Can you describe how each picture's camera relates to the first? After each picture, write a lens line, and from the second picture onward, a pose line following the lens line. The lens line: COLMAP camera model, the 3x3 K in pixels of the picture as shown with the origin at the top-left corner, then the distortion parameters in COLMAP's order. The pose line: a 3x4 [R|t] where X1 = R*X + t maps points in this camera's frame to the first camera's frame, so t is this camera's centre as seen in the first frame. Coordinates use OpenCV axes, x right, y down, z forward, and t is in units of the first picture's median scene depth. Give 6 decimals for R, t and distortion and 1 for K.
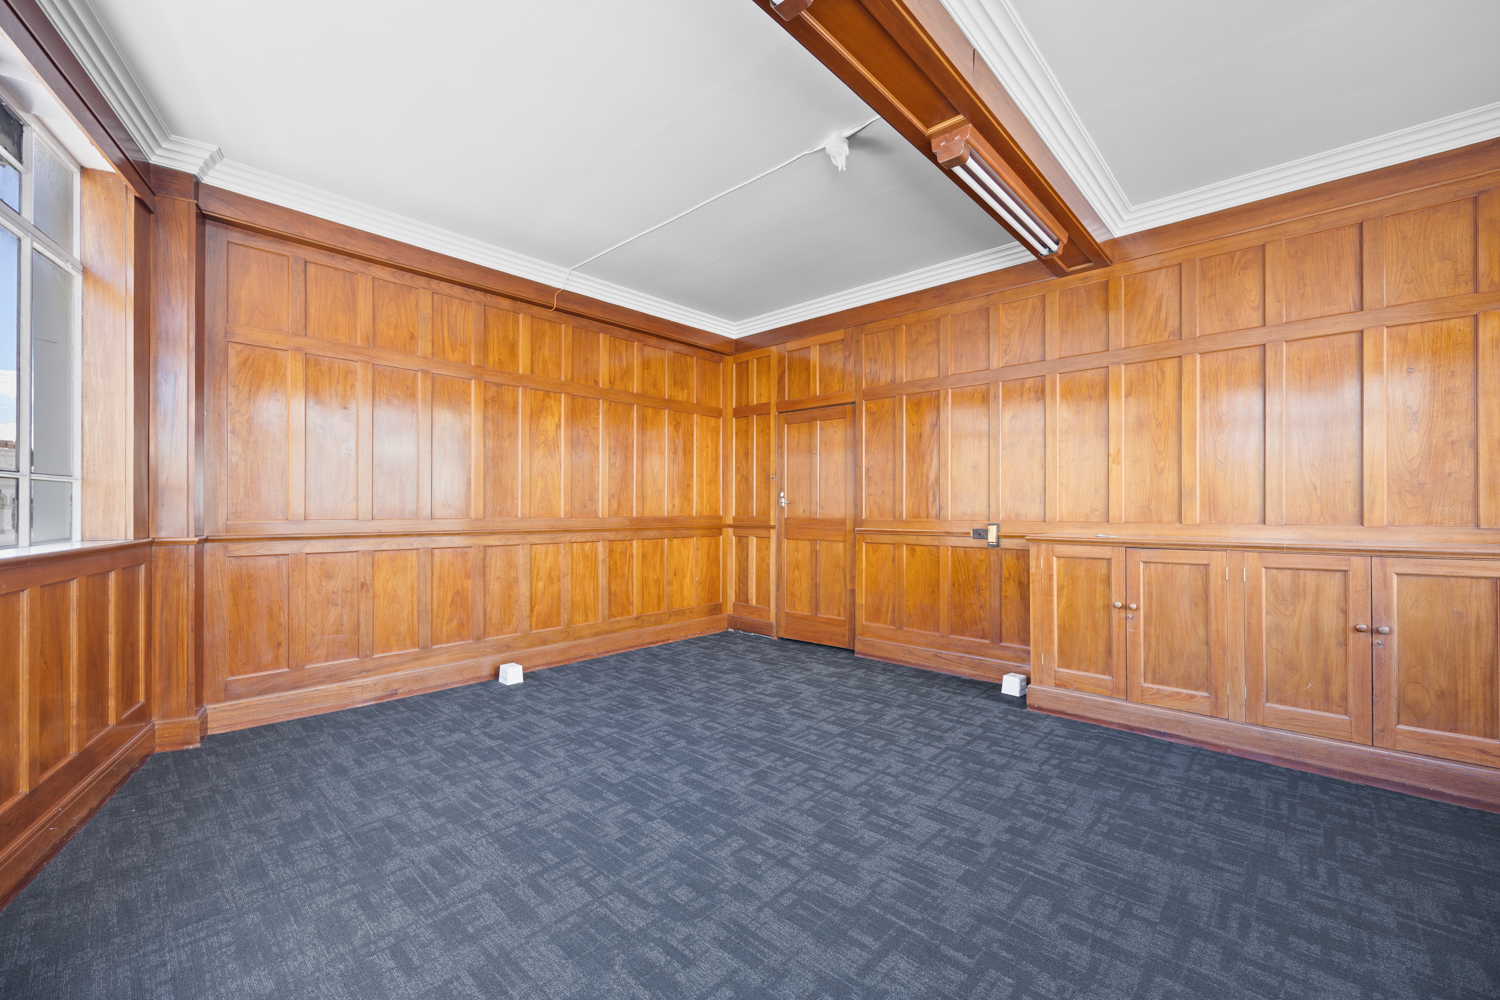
lens RADIAL K [[598.5, 0, 751.9], [0, 598.5, 507.7], [0, 0, 1]] dist [-0.002297, 0.000282]
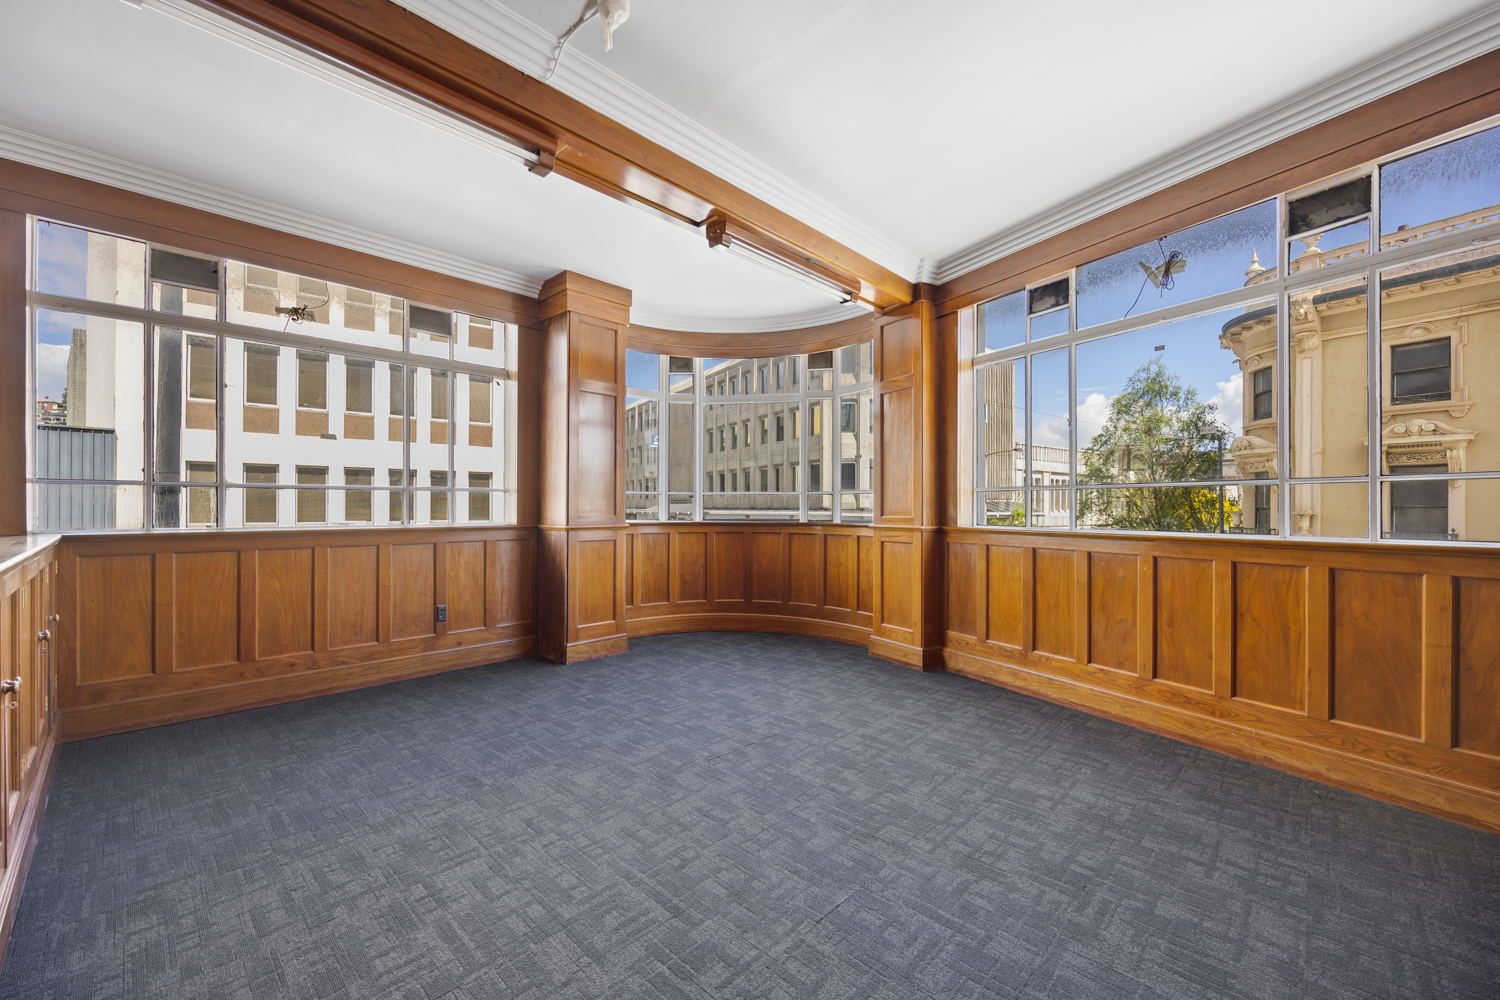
lens RADIAL K [[608.0, 0, 750.0], [0, 608.0, 500.0], [0, 0, 1]] dist [-0.007081, -0.000041]
pose [[-0.999907, -0.002462, 0.013394, -0.028849], [-0.002663, 0.999884, -0.015010, 0.005294], [-0.013355, -0.015044, -0.999798, 1.390657]]
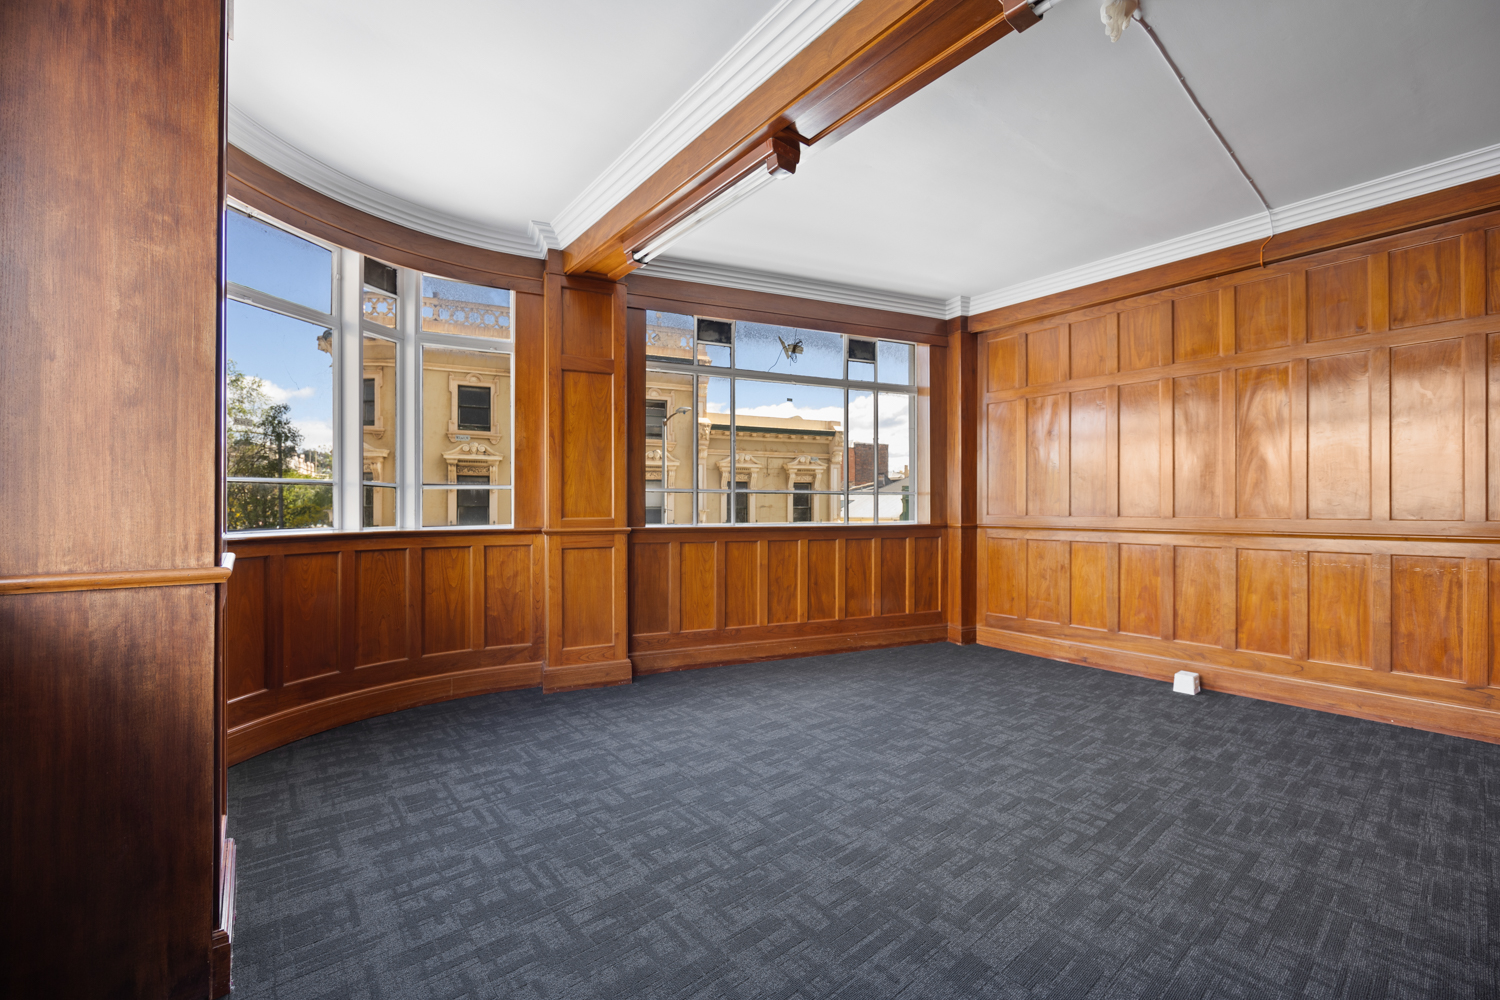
lens RADIAL K [[598.5, 0, 751.9], [0, 598.5, 507.7], [0, 0, 1]] dist [-0.002297, 0.000282]
pose [[-0.127288, -0.000787, -0.991865, 0.733881], [0.001610, 0.999998, -0.001000, 0.001938], [0.991864, -0.001725, -0.127287, 0.520548]]
